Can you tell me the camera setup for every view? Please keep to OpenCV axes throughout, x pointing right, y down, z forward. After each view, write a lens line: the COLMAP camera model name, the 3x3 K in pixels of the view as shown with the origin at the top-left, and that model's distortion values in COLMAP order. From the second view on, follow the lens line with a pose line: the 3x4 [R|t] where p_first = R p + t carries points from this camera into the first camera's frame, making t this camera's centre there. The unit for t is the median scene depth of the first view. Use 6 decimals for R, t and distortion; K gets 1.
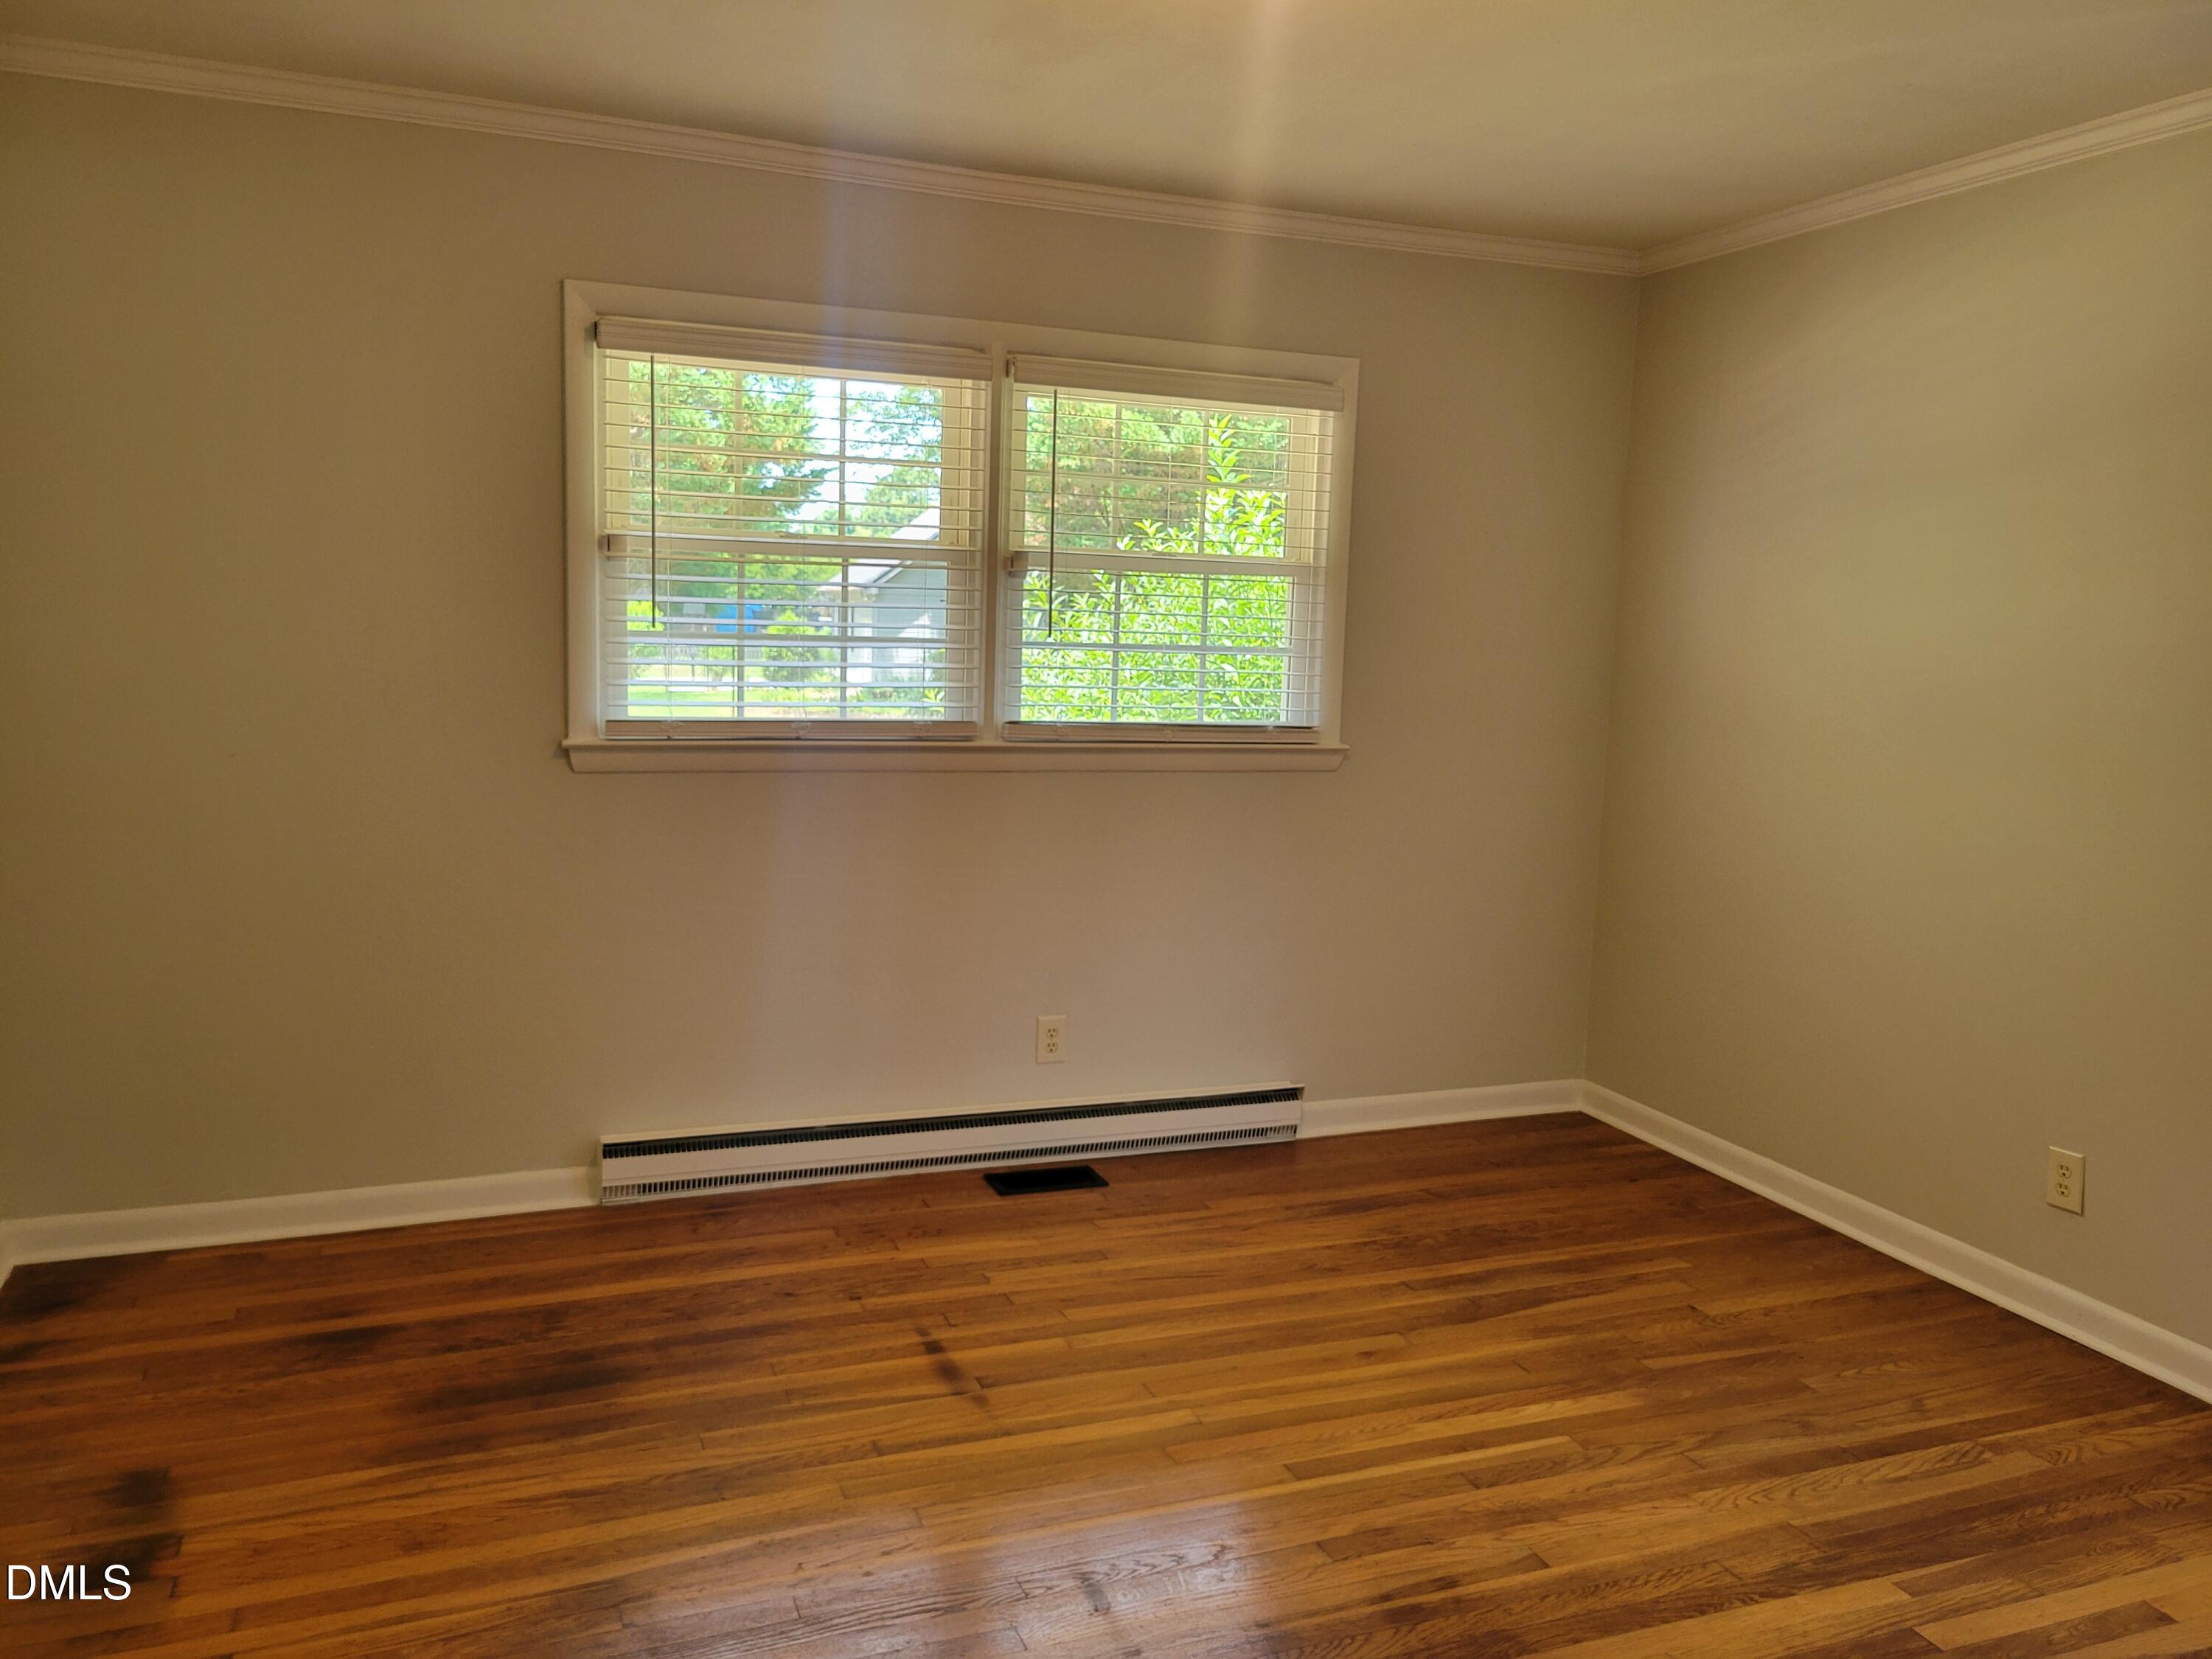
lens RADIAL K [[1685.4, 0, 1067.5], [0, 1685.4, 832.5], [0, 0, 1]] dist [0.012703, 0.002064]
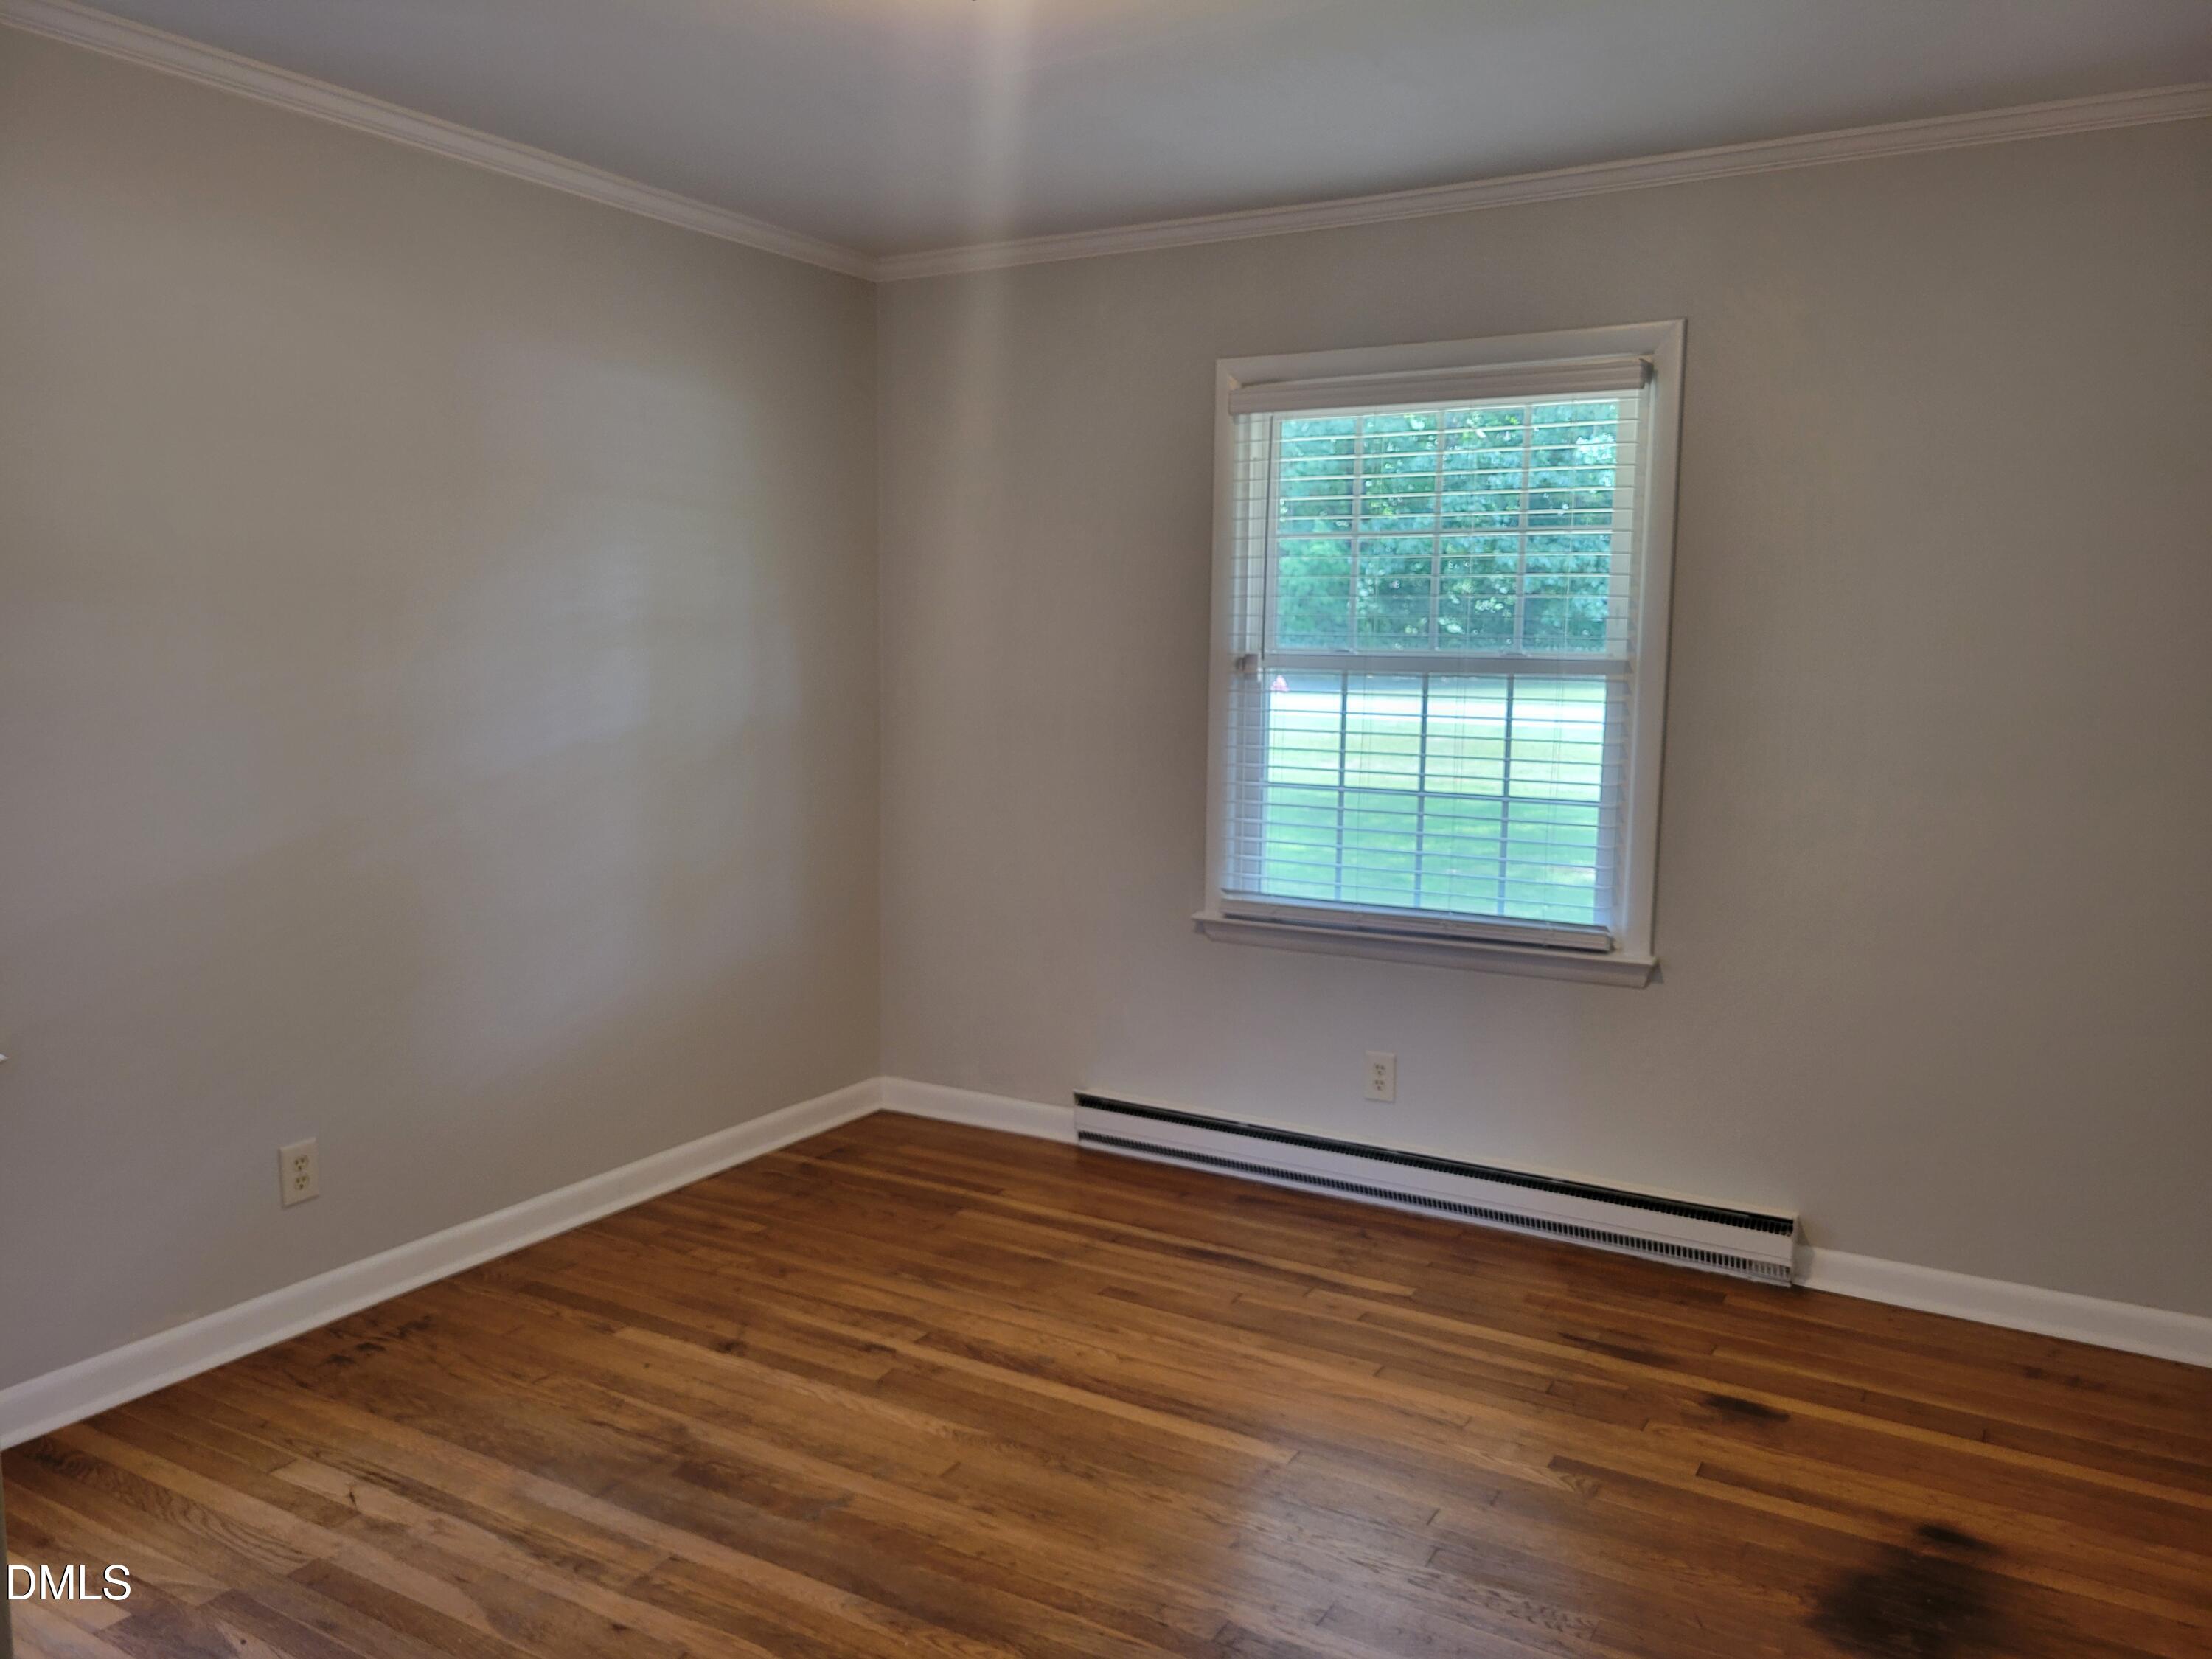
lens RADIAL K [[1685.4, 0, 1067.5], [0, 1685.4, 832.5], [0, 0, 1]] dist [0.012703, 0.002064]
pose [[0.604452, 0.068839, -0.793662, 0.637022], [-0.096529, 0.995248, 0.012807, -0.011238], [0.790772, 0.068871, 0.608224, 0.262254]]
